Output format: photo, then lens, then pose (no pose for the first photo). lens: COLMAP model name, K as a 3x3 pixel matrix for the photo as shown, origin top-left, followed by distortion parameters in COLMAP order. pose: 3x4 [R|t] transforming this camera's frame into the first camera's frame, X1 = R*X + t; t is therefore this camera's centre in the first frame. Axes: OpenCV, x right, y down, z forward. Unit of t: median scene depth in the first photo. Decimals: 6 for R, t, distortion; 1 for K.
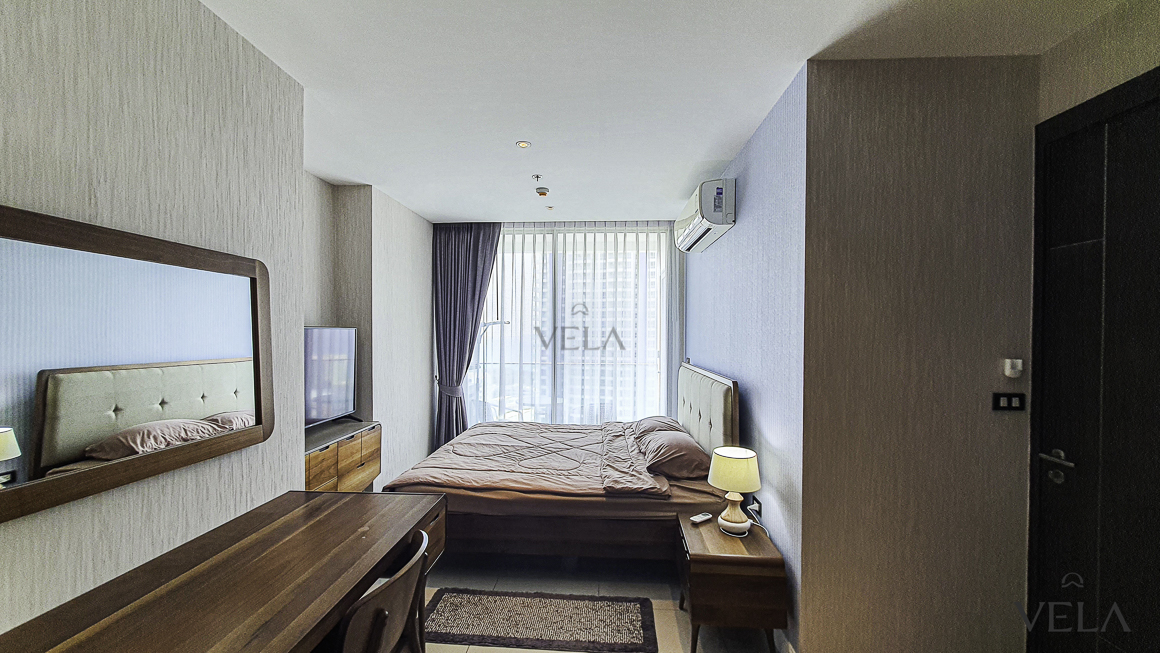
lens RADIAL K [[454.3, 0, 571.3], [0, 454.3, 339.4], [0, 0, 1]] dist [0.000968, -0.001940]
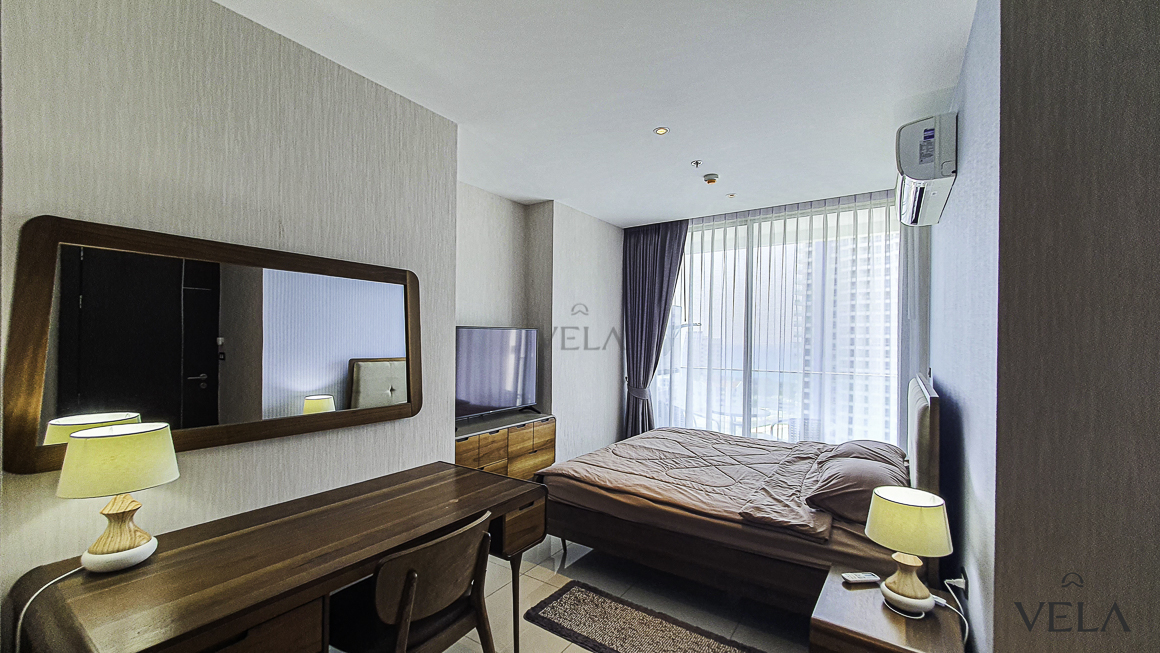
lens RADIAL K [[454.3, 0, 571.3], [0, 454.3, 339.4], [0, 0, 1]] dist [0.000968, -0.001940]
pose [[0.863014, 0.003697, -0.505166, 0.195872], [-0.011157, 0.999869, -0.011742, 0.014853], [0.505057, 0.015770, 0.862942, 0.092251]]
